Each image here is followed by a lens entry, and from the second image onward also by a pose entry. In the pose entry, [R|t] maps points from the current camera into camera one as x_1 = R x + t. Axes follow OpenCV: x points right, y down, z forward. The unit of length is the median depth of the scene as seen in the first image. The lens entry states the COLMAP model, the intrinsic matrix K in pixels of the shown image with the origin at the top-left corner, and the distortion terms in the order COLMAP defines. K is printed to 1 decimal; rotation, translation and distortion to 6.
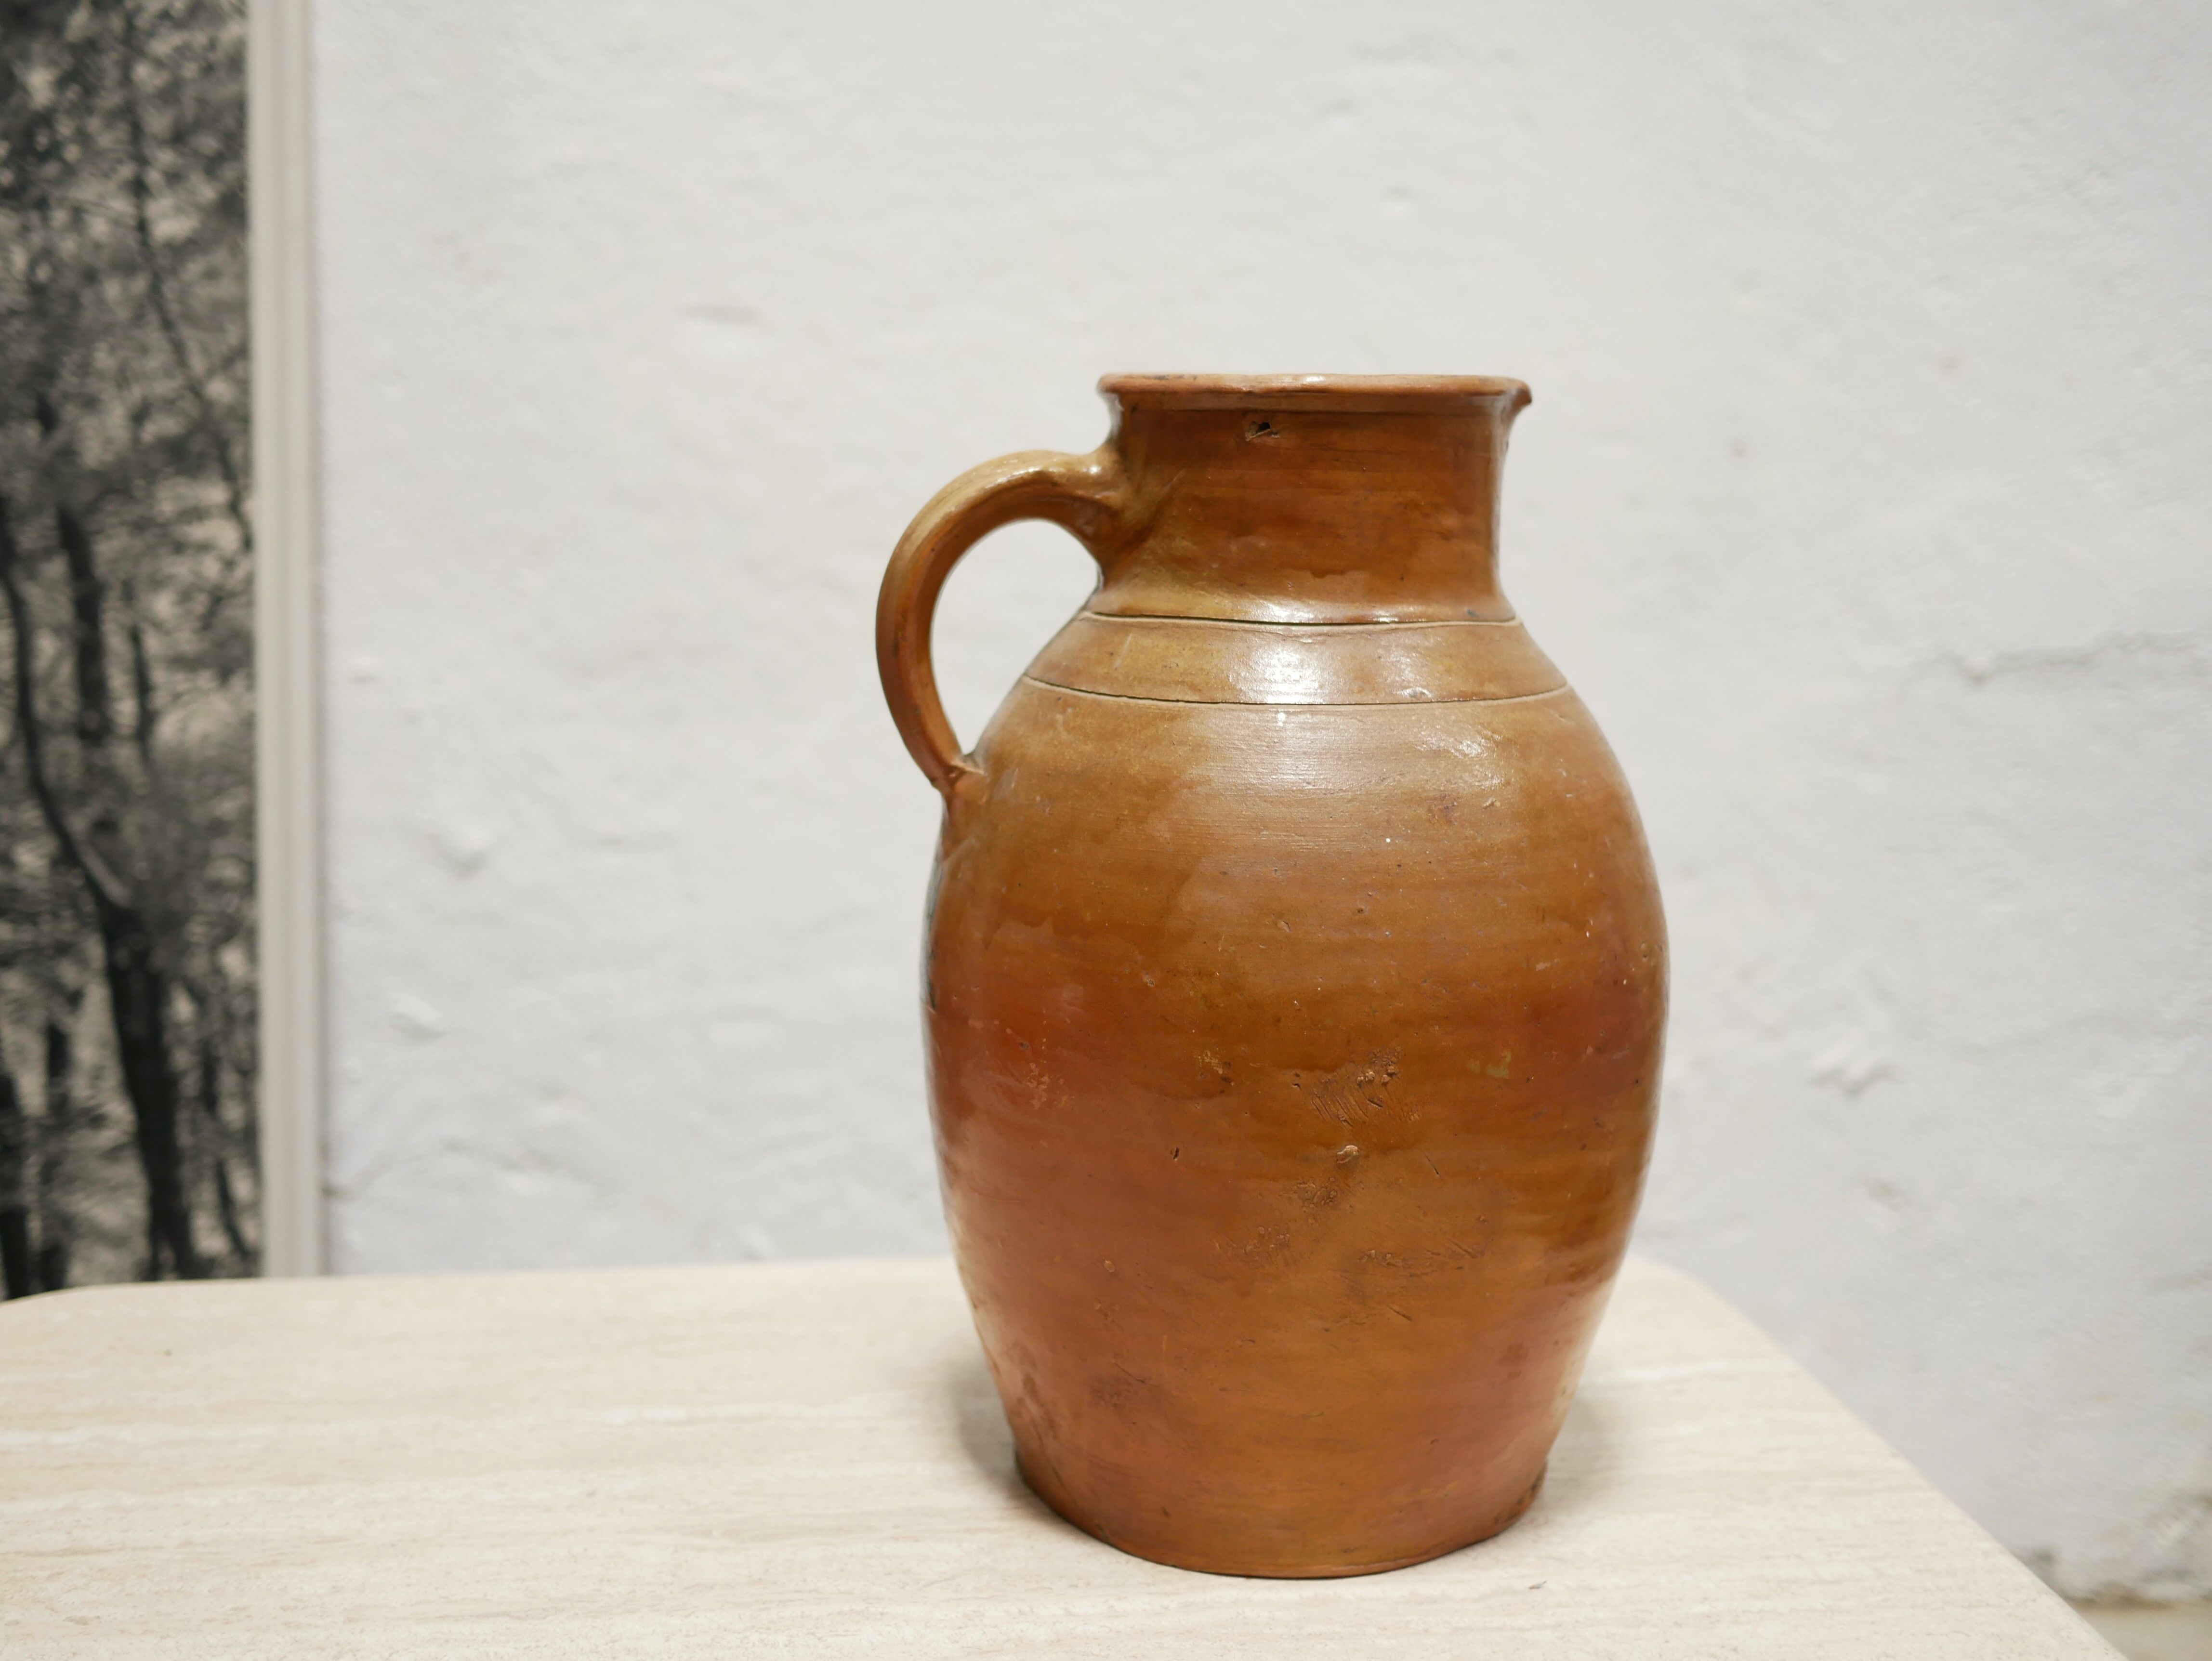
lens RADIAL K [[2564.4, 0, 1112.4], [0, 2564.4, 829.1], [0, 0, 1]] dist [-0.022586, 0.019200]
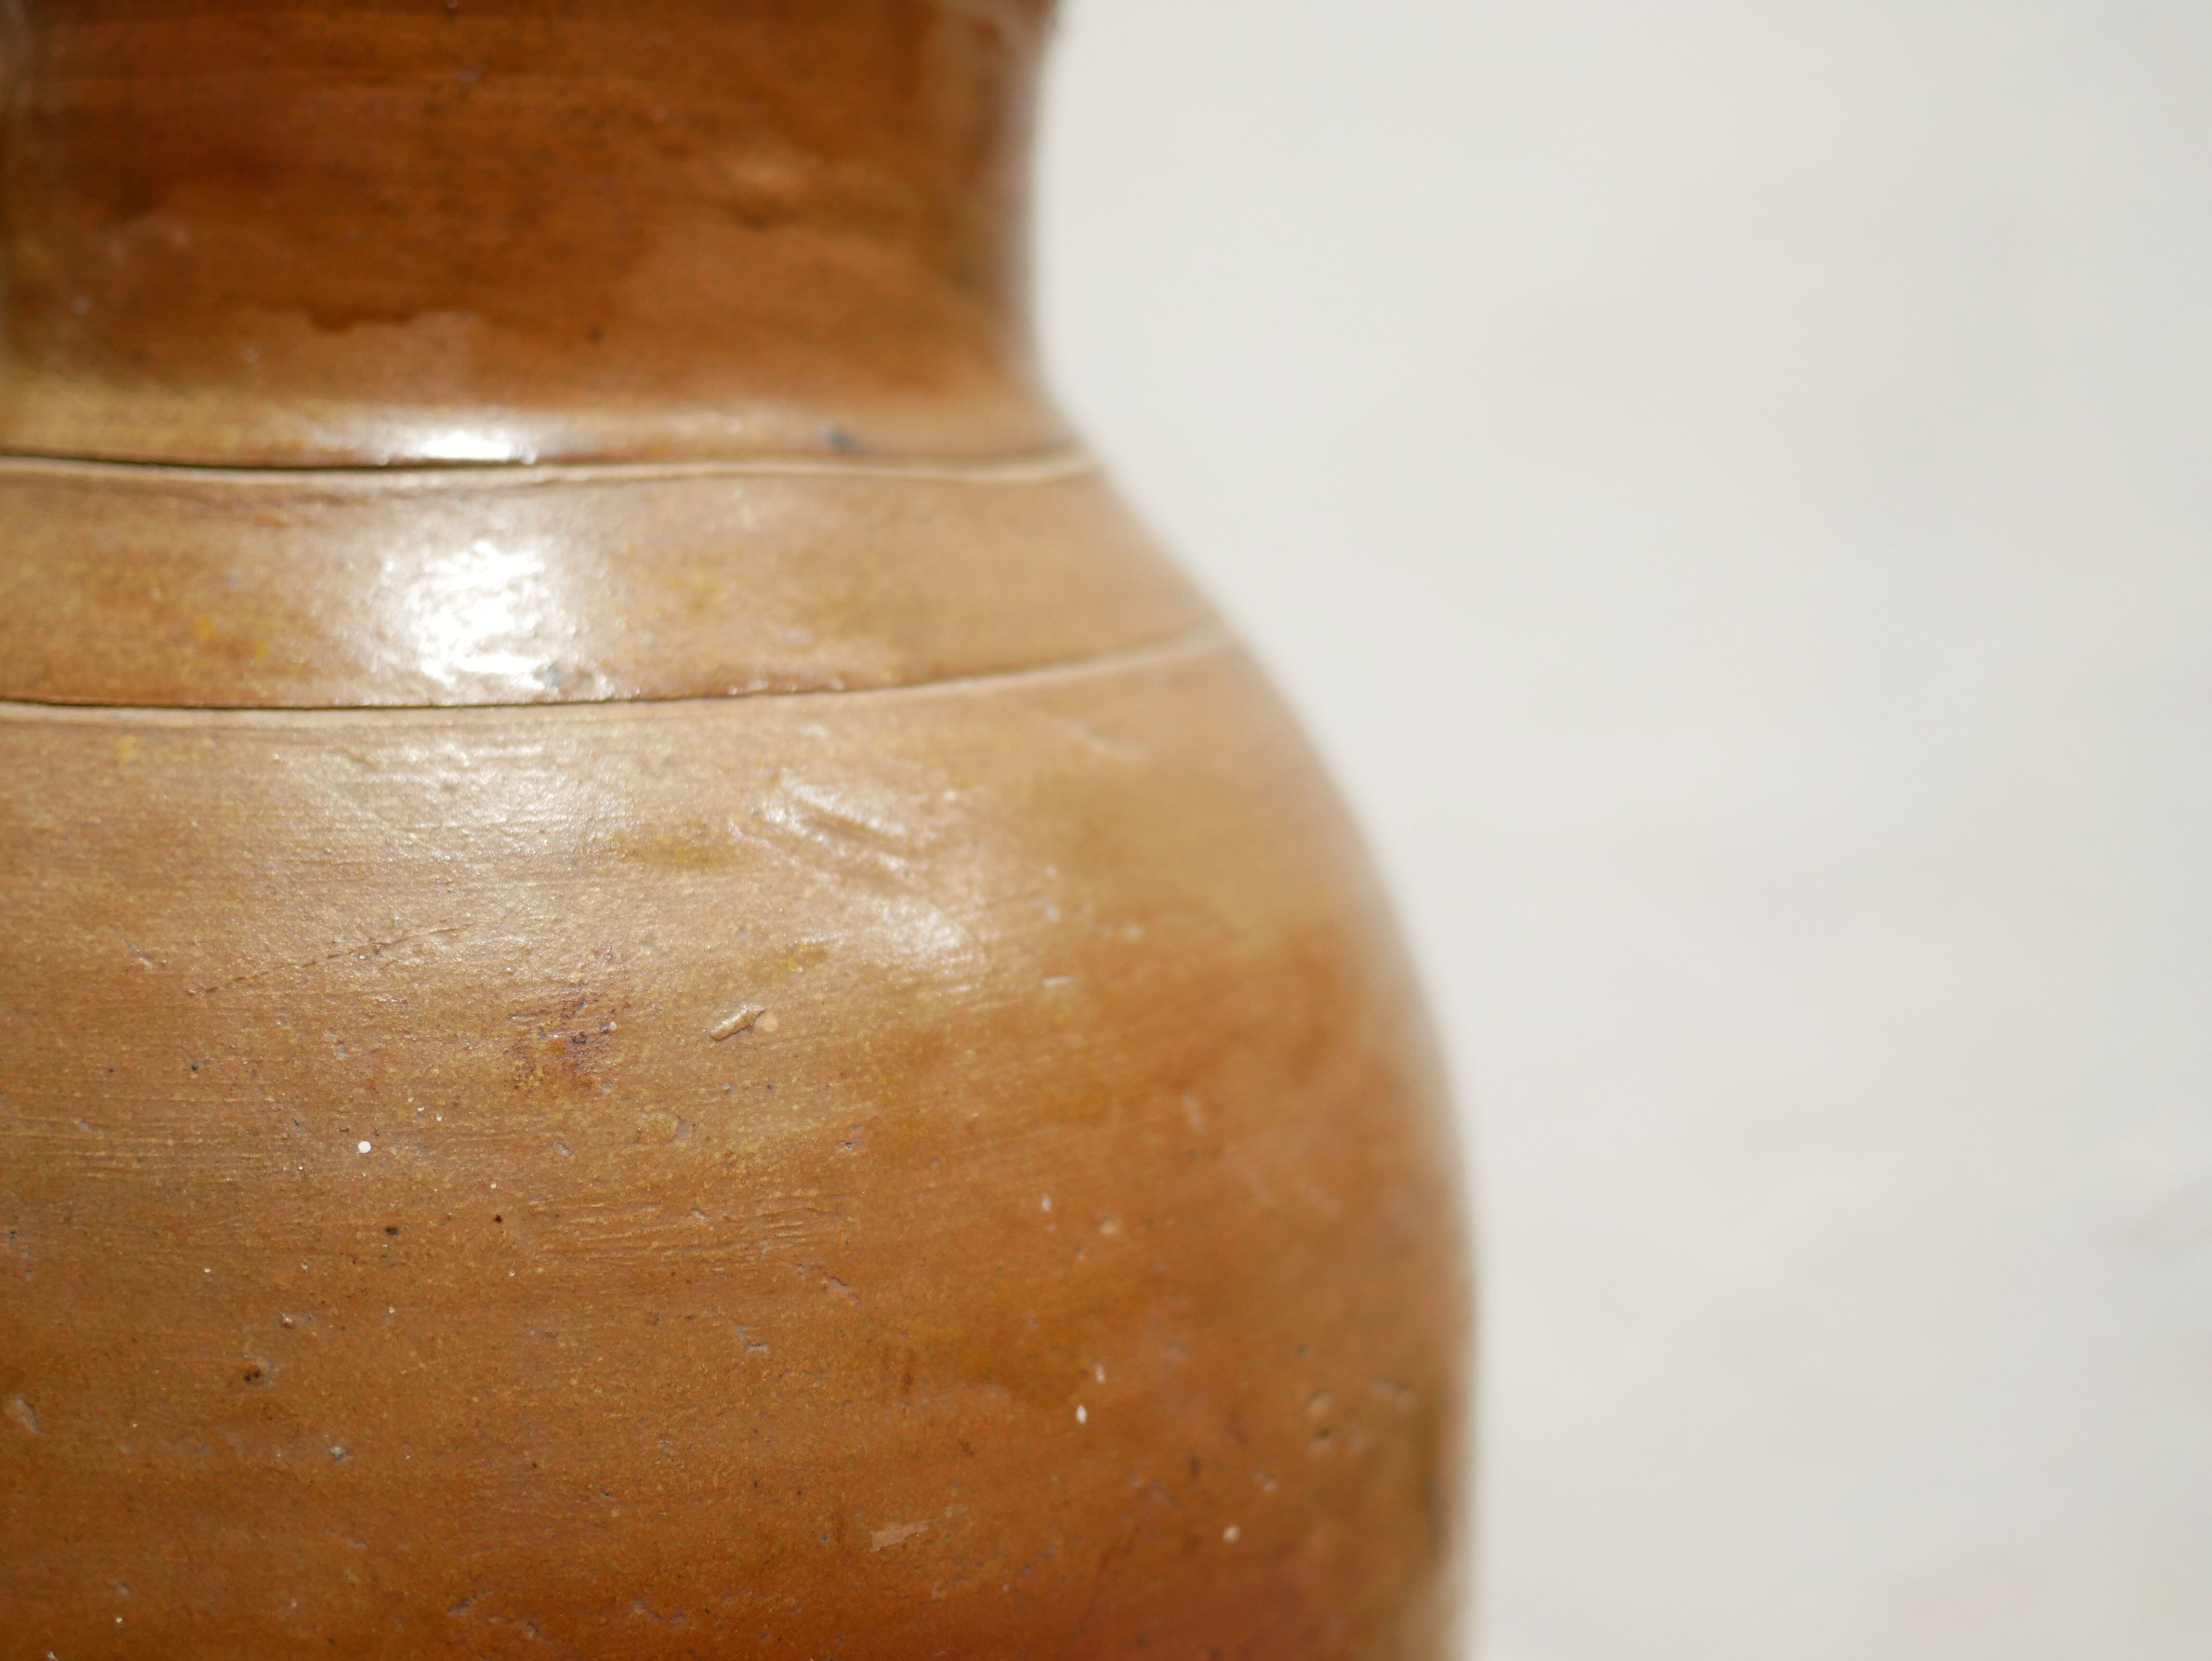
lens RADIAL K [[2598.1, 0, 1106.0], [0, 2598.1, 830.5], [0, 0, 1]] dist [-0.023789, 0.025028]
pose [[0.991123, 0.013837, -0.132223, 0.231393], [-0.009908, 0.999491, 0.030327, -0.043548], [0.132576, -0.028748, 0.990756, 0.675016]]
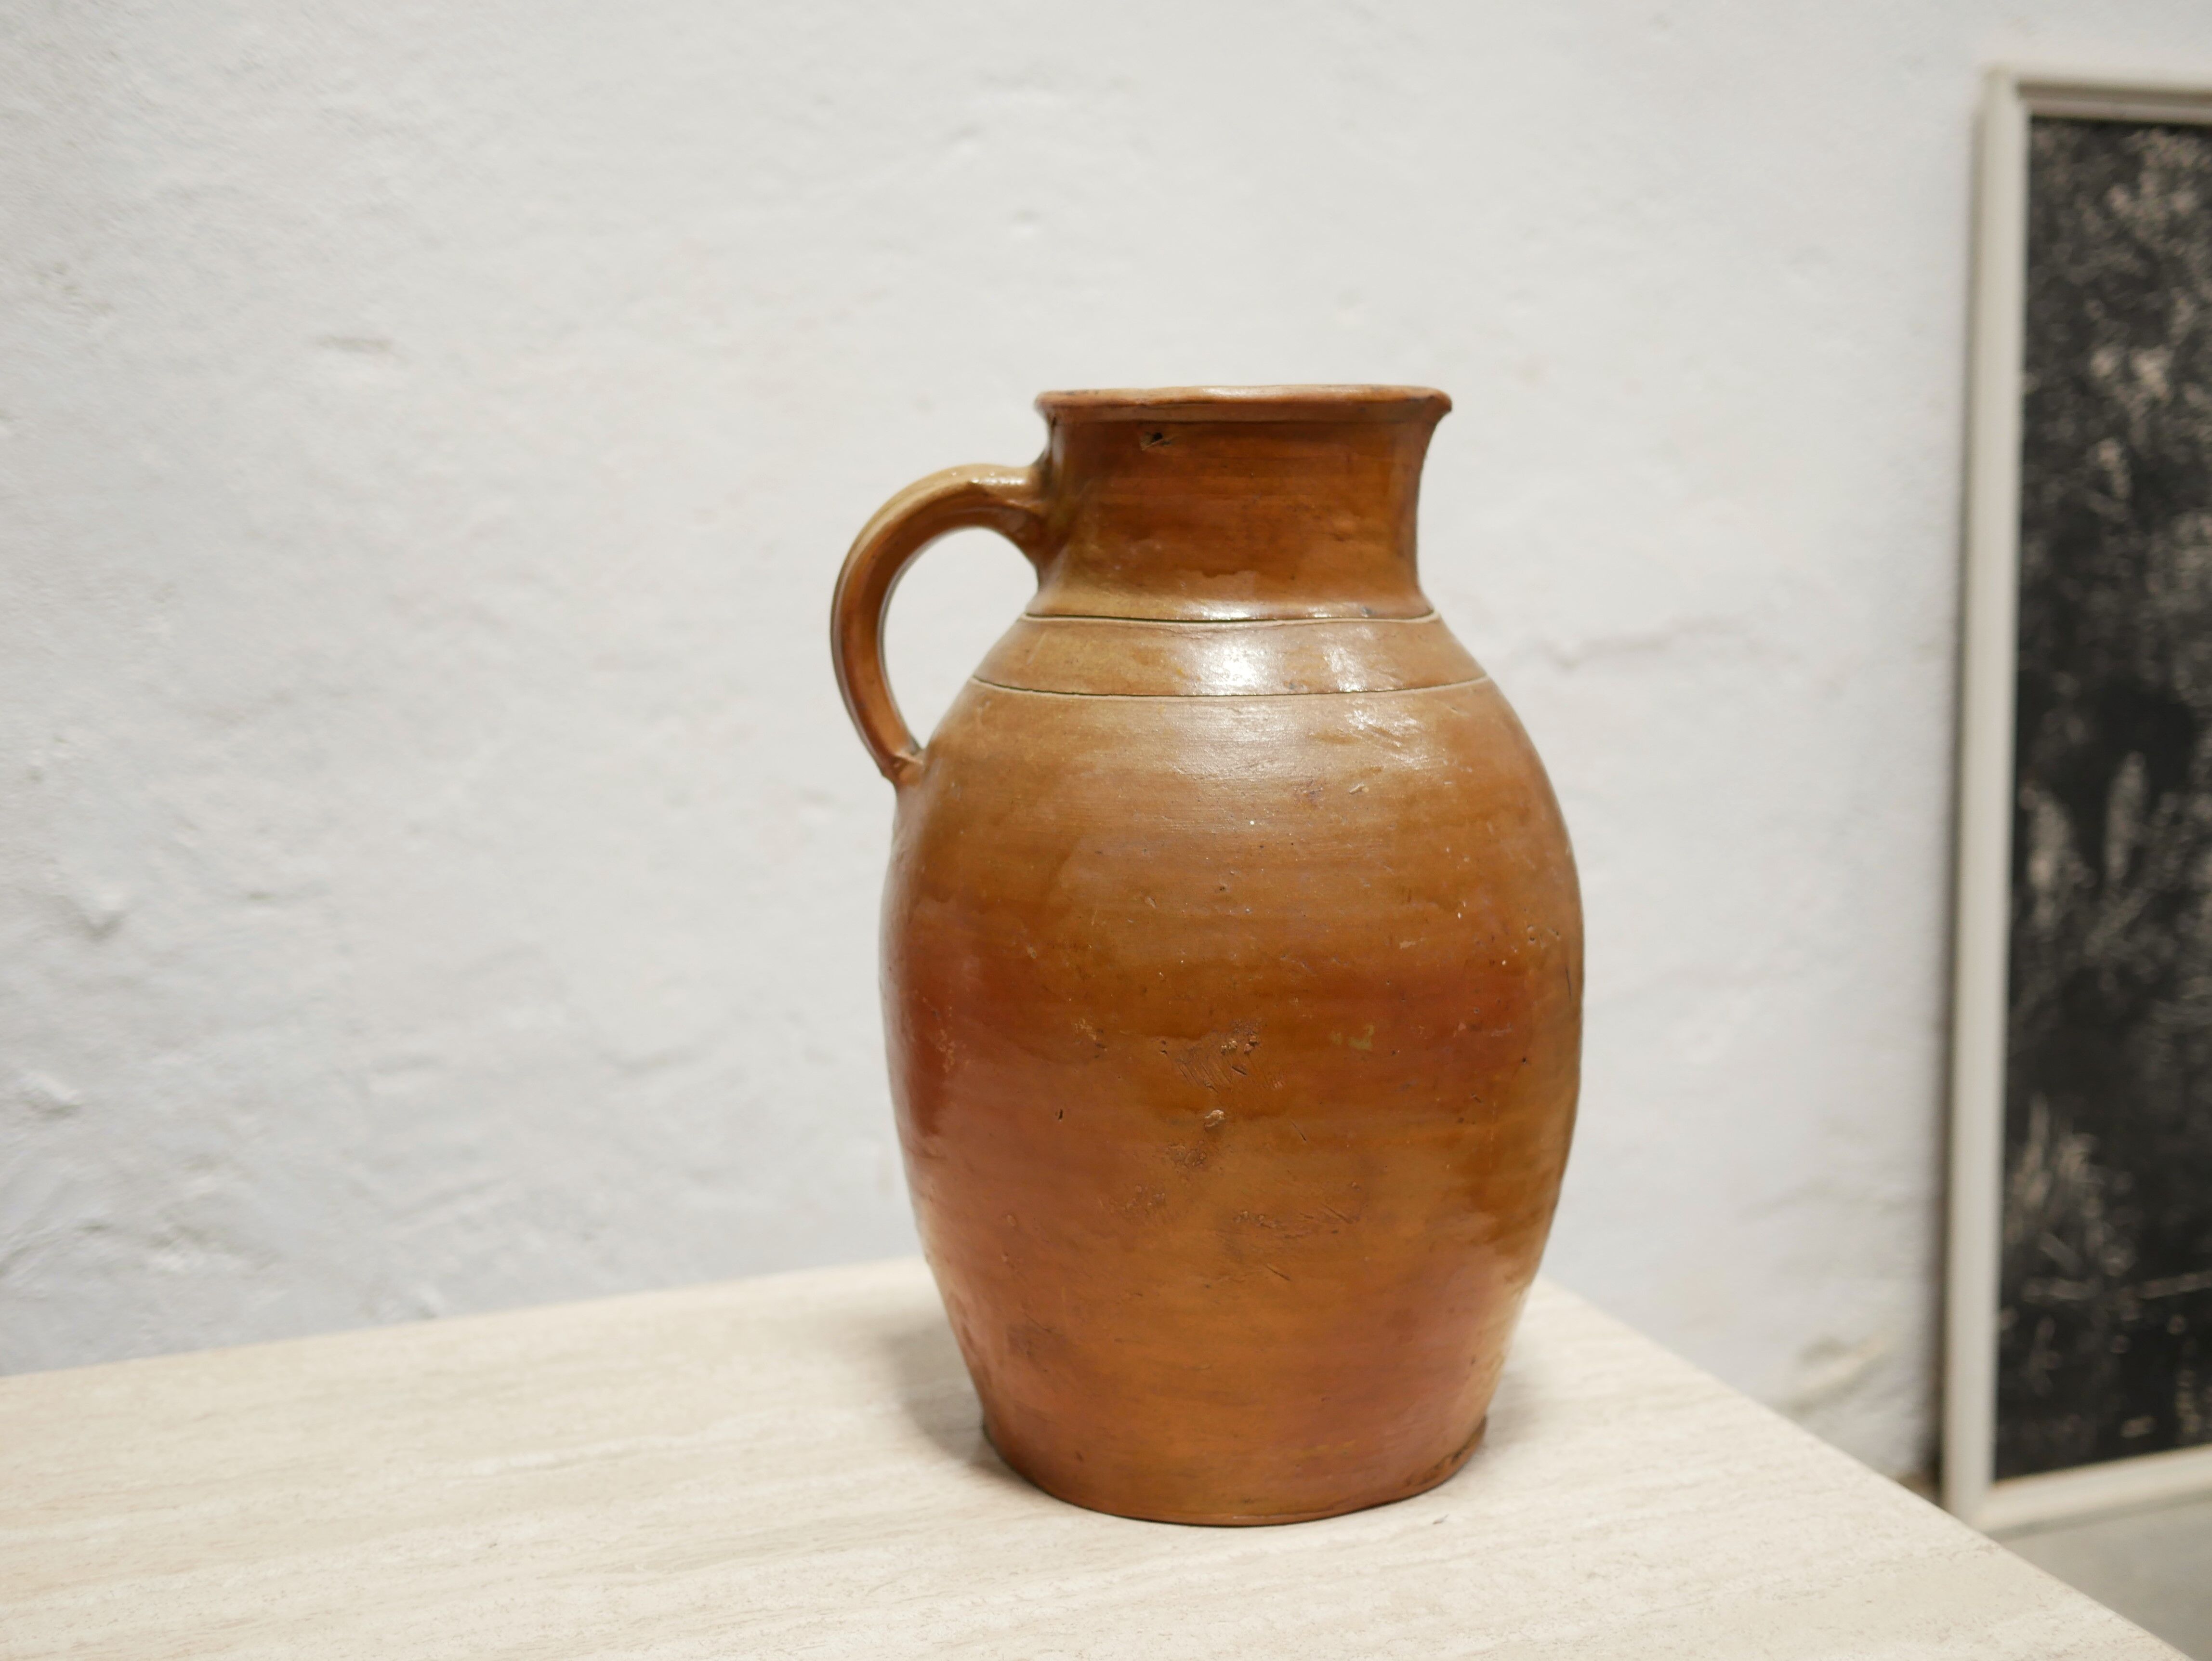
lens RADIAL K [[2564.4, 0, 1112.4], [0, 2564.4, 829.1], [0, 0, 1]] dist [-0.022586, 0.019200]
pose [[0.986522, 0.005066, -0.163552, 0.216718], [-0.007309, 0.999887, -0.013113, 0.020633], [0.163467, 0.014132, 0.986448, -0.054156]]
